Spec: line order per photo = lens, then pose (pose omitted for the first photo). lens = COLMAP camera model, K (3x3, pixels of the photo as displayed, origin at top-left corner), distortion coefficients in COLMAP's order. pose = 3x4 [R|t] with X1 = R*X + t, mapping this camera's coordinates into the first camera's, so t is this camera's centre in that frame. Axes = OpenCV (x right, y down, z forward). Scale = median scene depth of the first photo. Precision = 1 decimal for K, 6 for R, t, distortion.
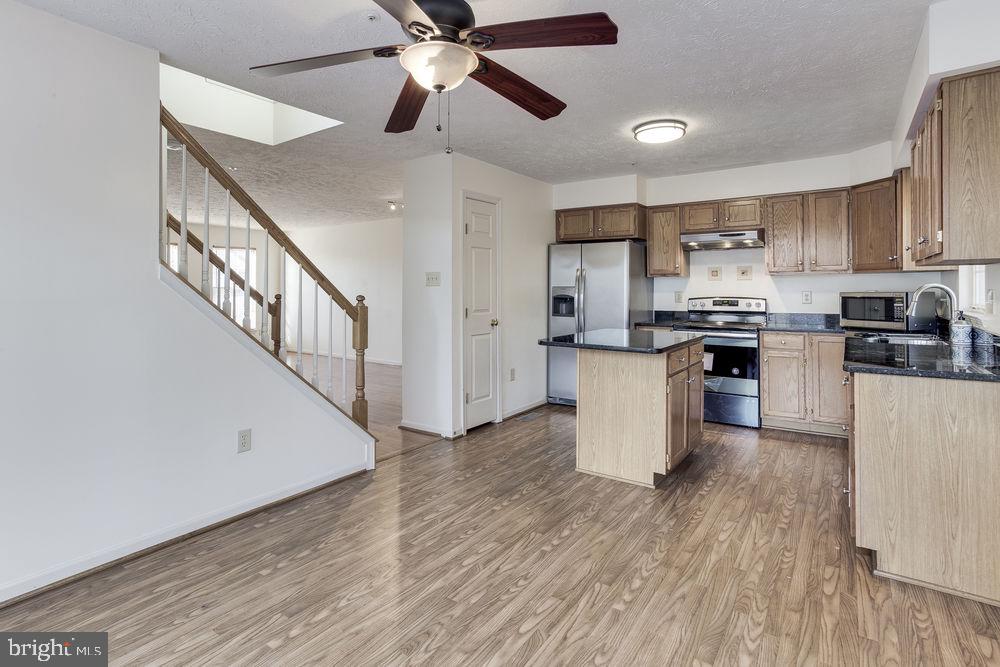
lens RADIAL K [[505.9, 0, 498.4], [0, 505.9, 315.4], [0, 0, 1]] dist [-0.044220, 0.067554]
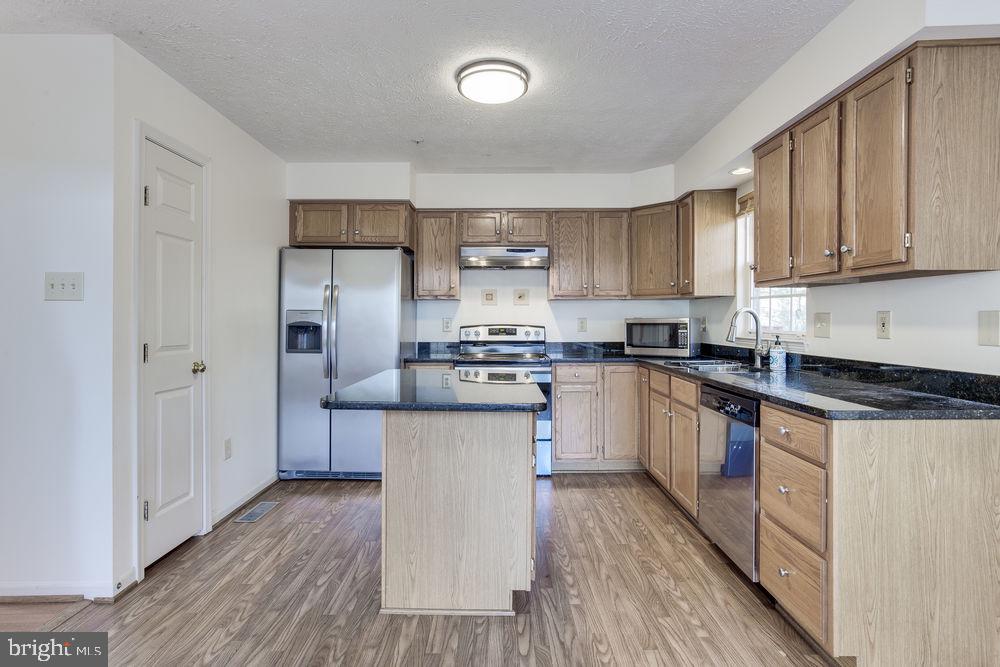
lens RADIAL K [[511.0, 0, 497.0], [0, 511.0, 329.2], [0, 0, 1]] dist [-0.045808, 0.036613]
pose [[0.827740, -0.004790, 0.561091, -0.051668], [0.025637, 0.999242, -0.029290, -0.004311], [-0.560525, 0.038629, 0.827236, 0.328560]]
